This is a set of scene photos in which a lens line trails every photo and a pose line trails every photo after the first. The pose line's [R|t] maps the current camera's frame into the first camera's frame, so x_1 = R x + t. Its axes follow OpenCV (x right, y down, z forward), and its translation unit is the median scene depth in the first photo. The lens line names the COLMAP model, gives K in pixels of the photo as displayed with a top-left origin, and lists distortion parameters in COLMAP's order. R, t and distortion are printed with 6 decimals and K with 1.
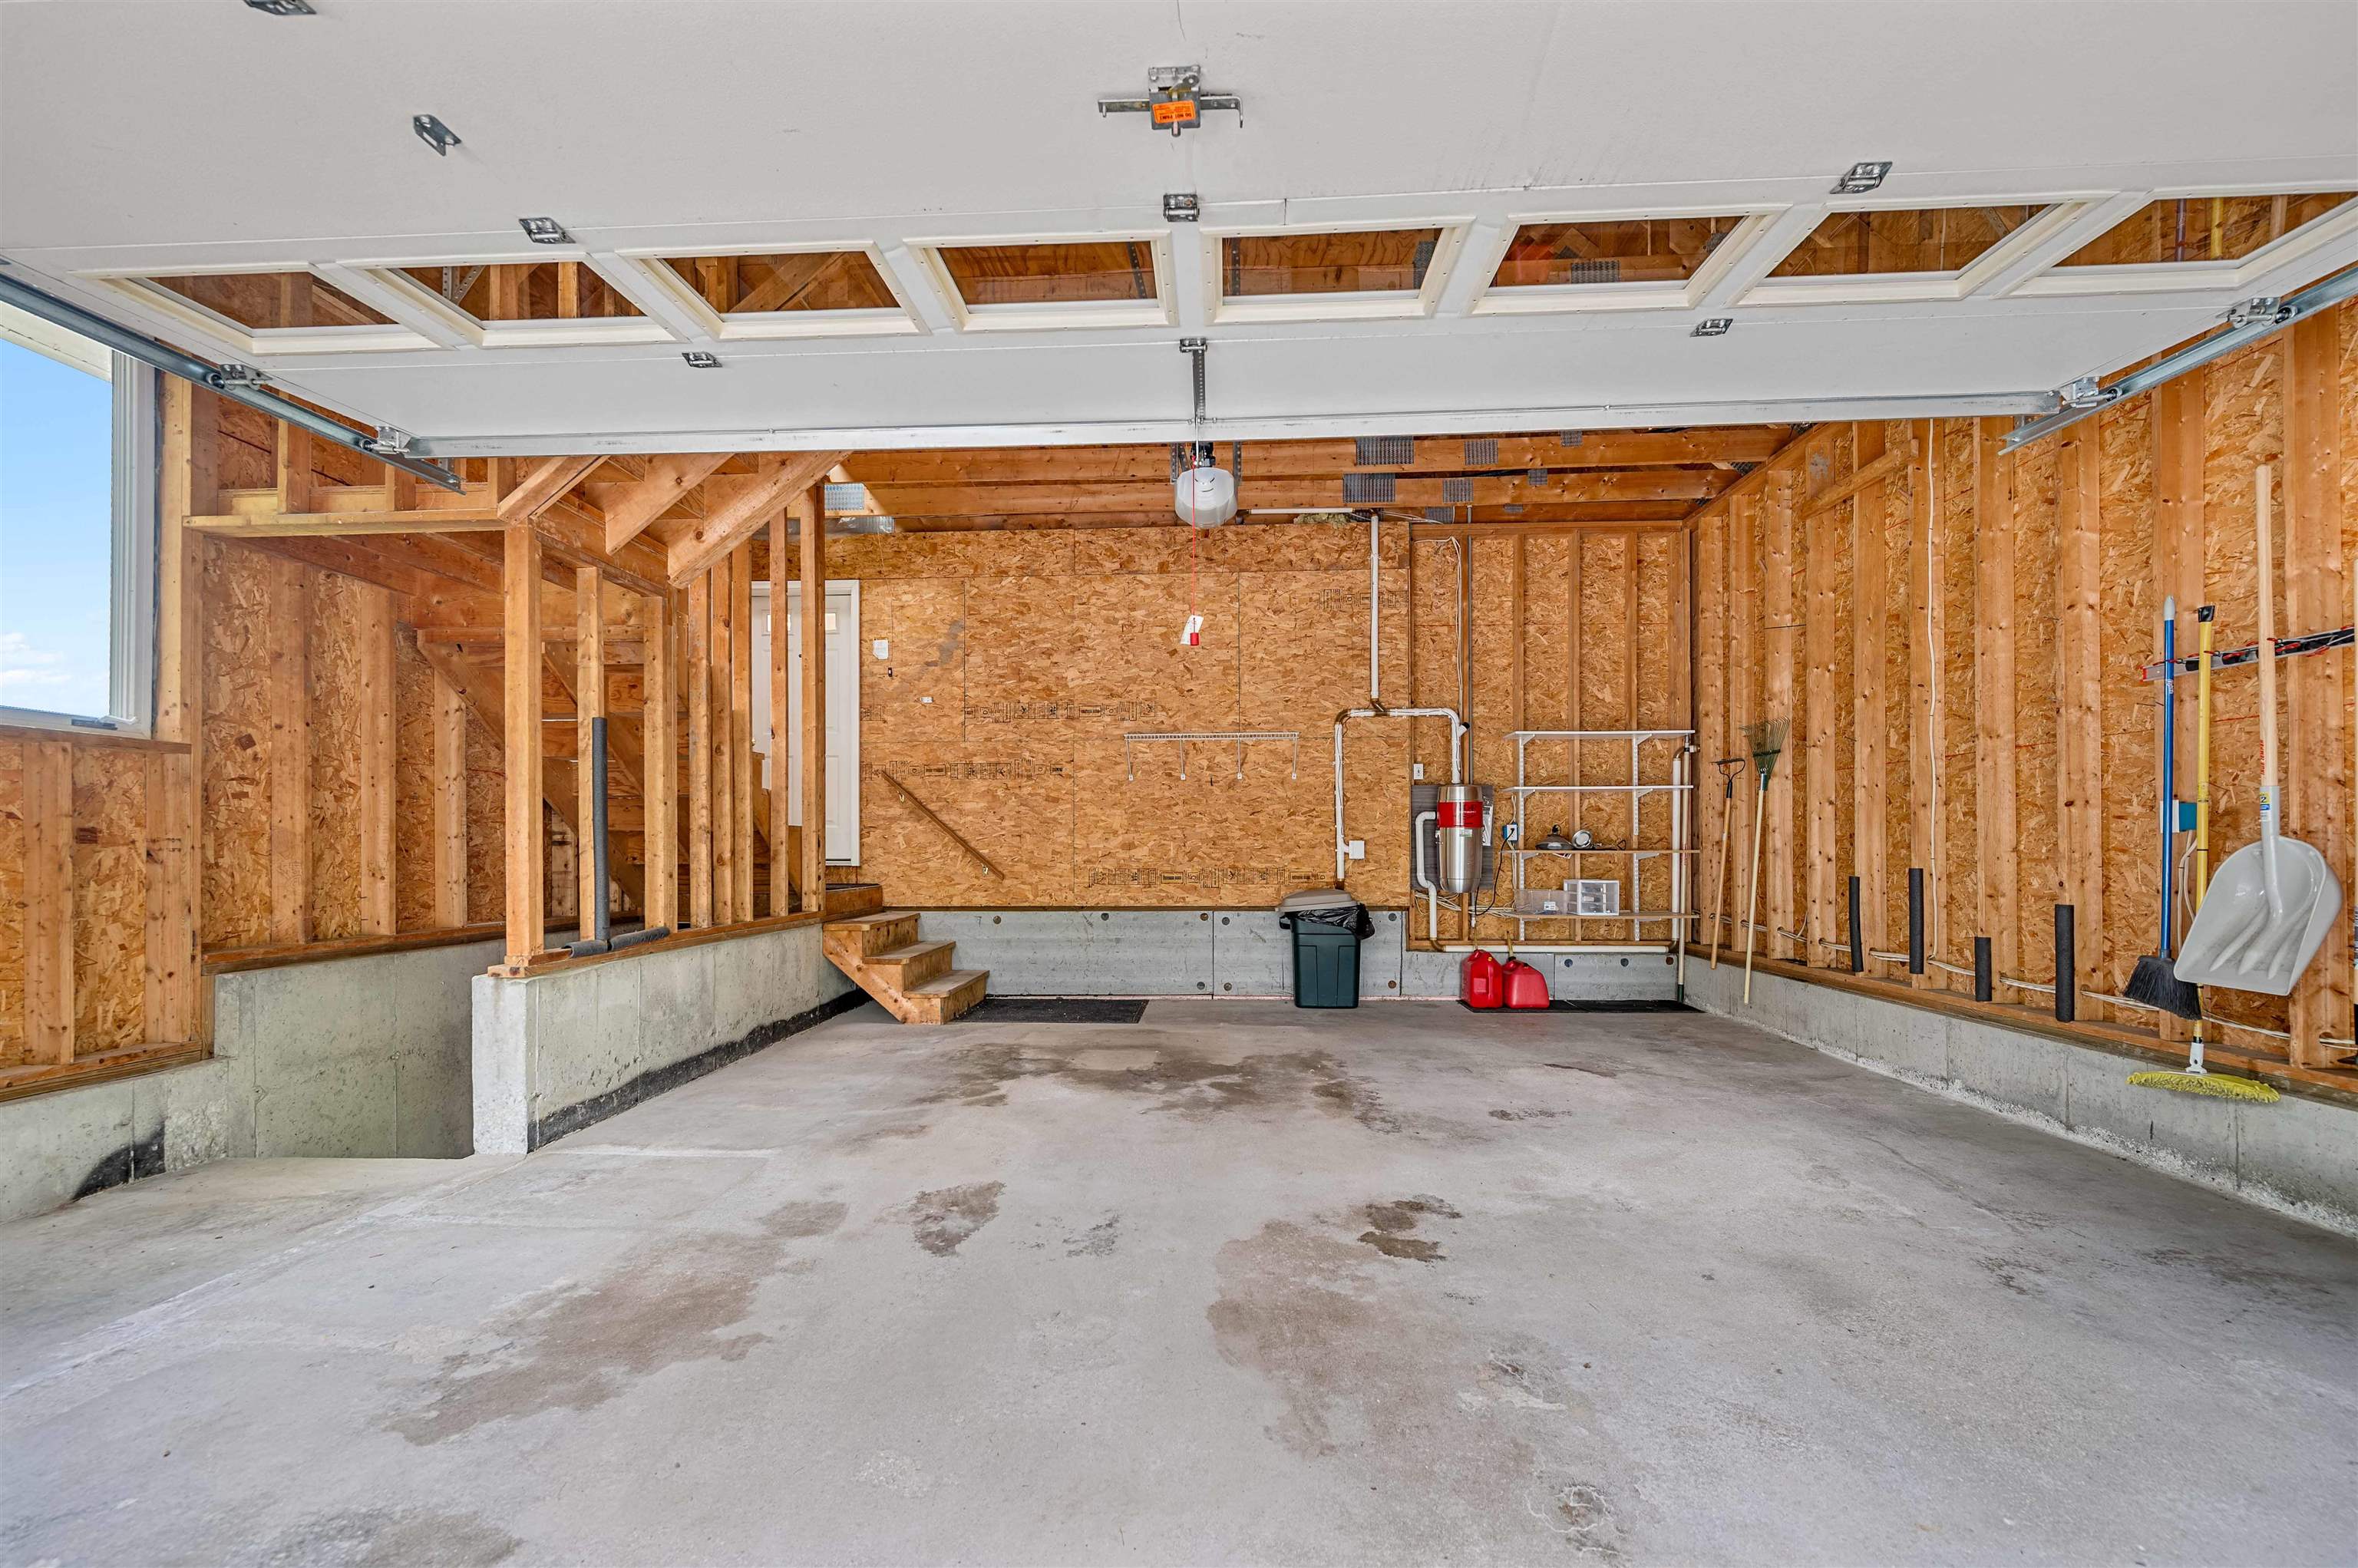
lens RADIAL K [[938.2, 0, 1179.0], [0, 938.2, 784.0], [0, 0, 1]] dist [0.000144, 0.000368]
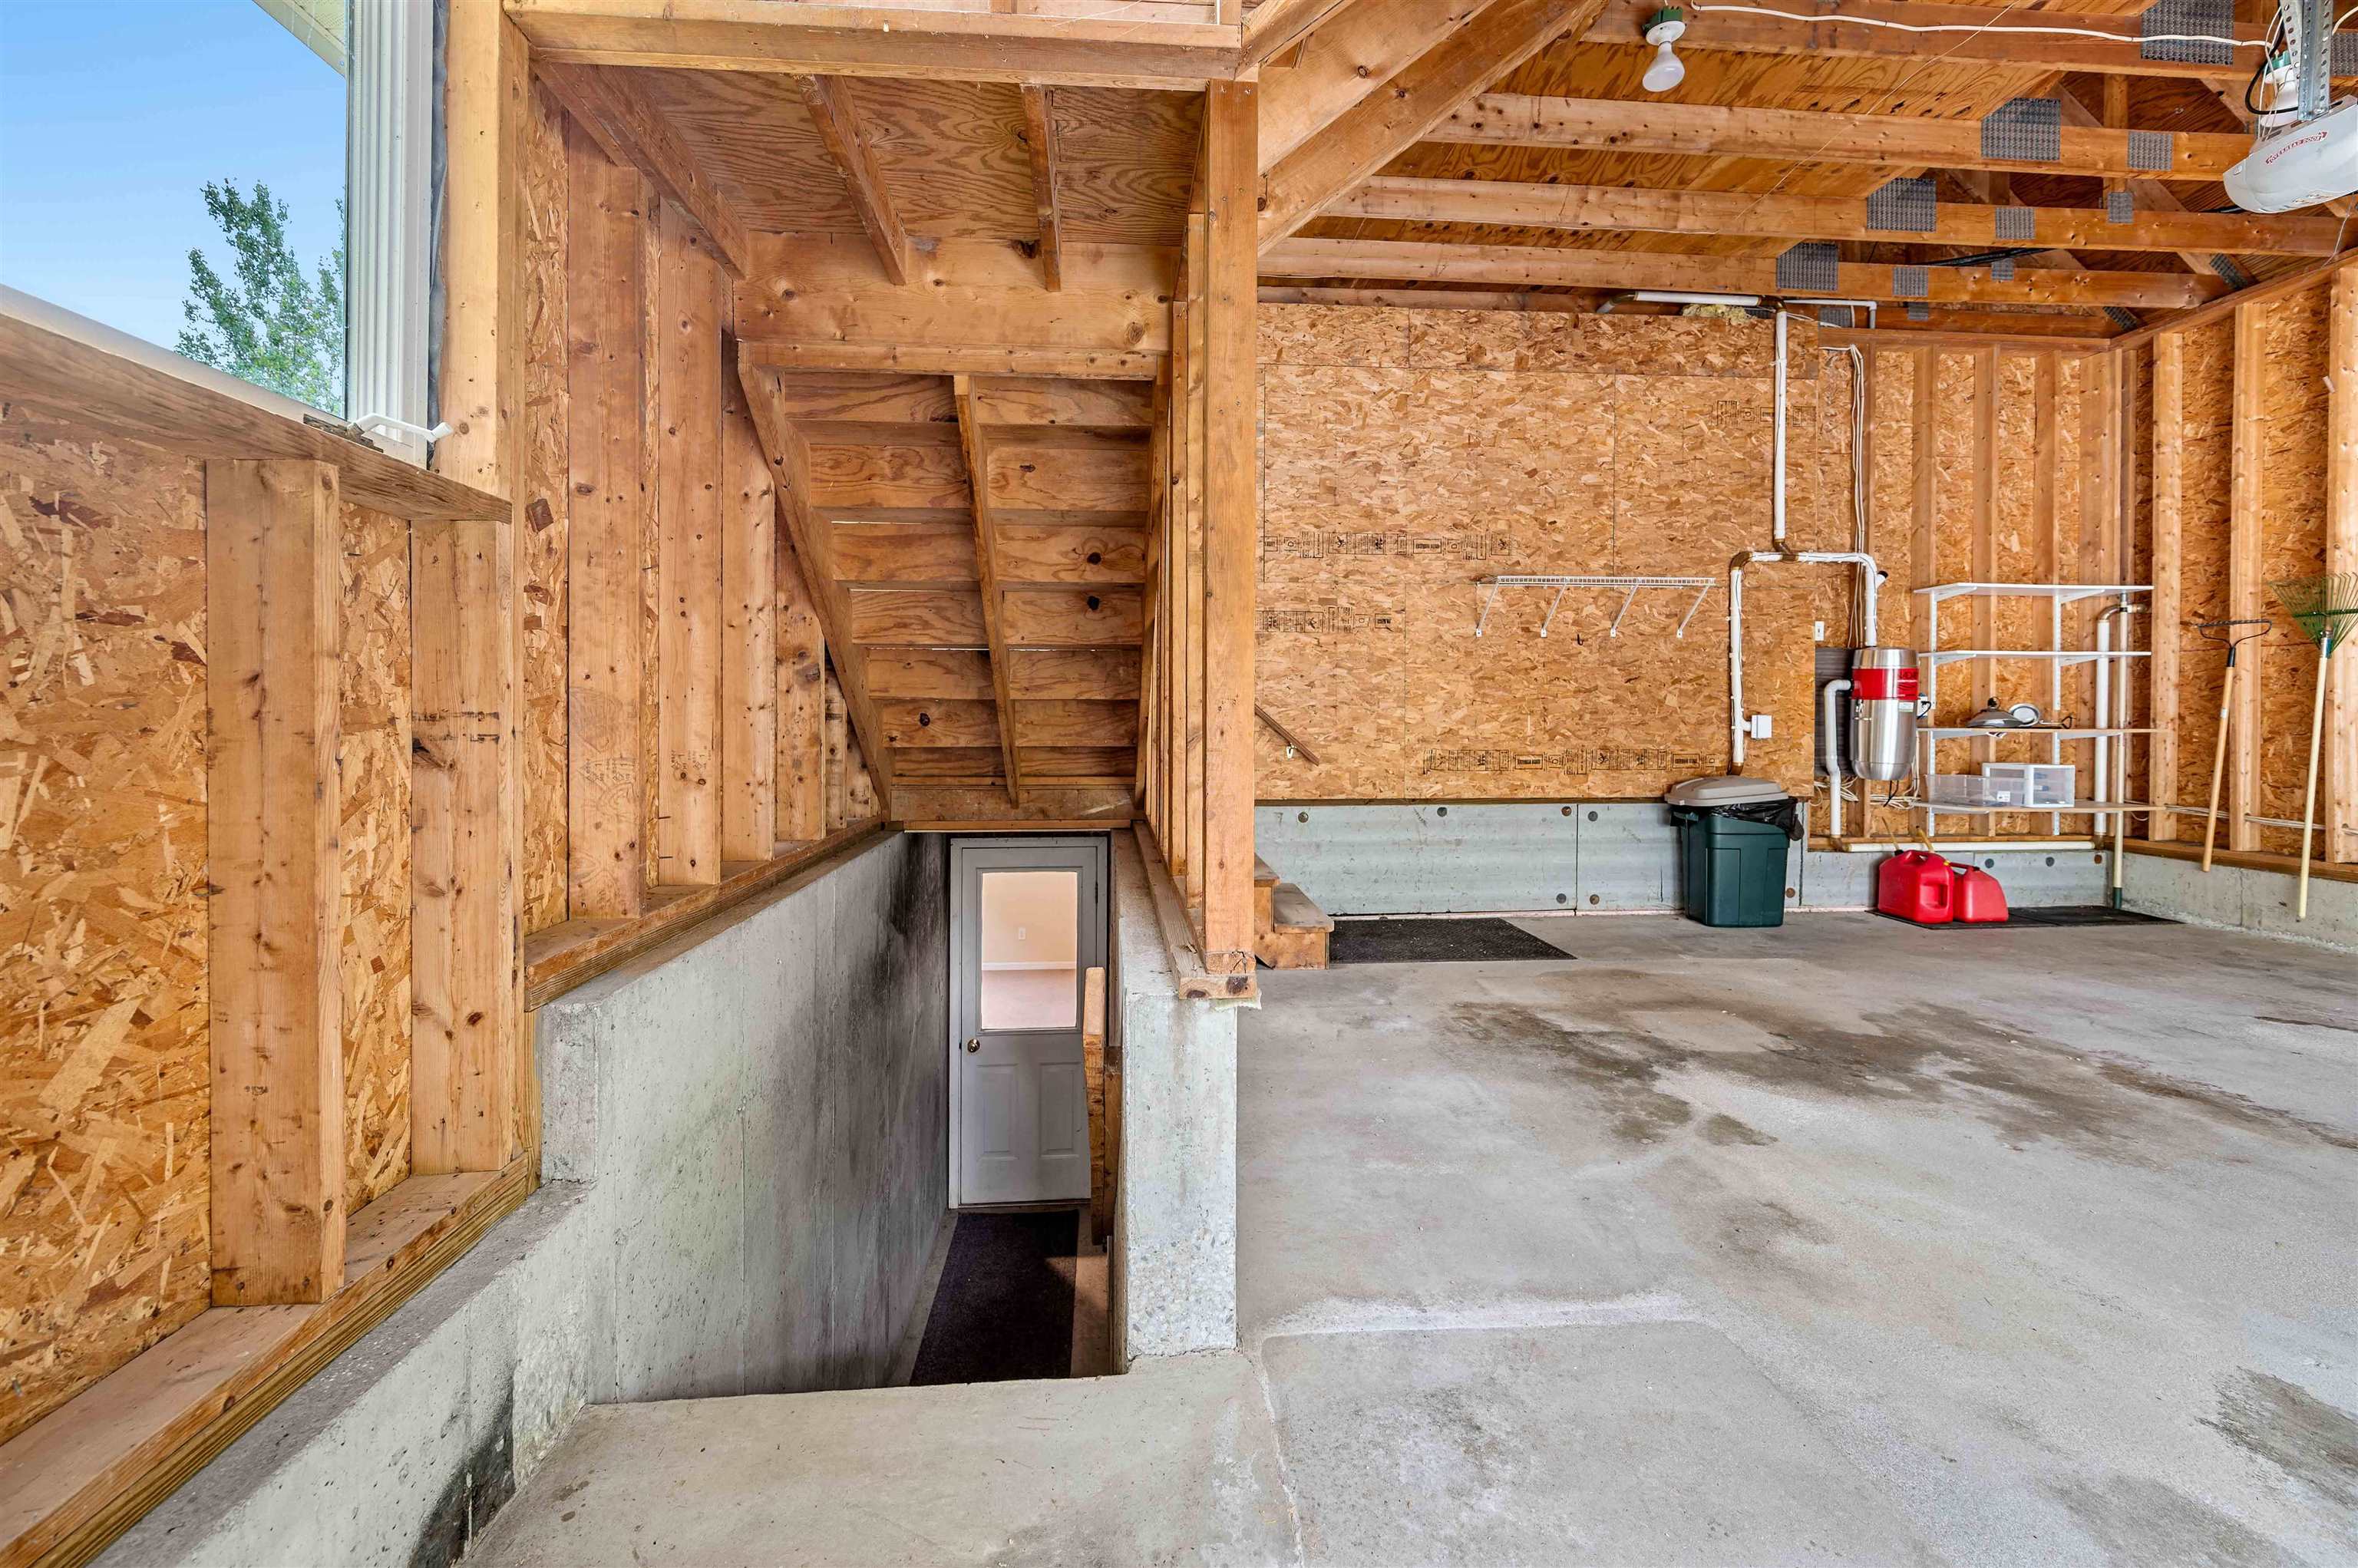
lens RADIAL K [[948.8, 0, 1180.4], [0, 948.8, 662.1], [0, 0, 1]] dist [0.001372, -0.000317]
pose [[0.991367, 0.011630, 0.130603, -0.421616], [-0.013067, 0.999863, 0.010151, 0.013313], [-0.130467, -0.011770, 0.991383, 0.268978]]
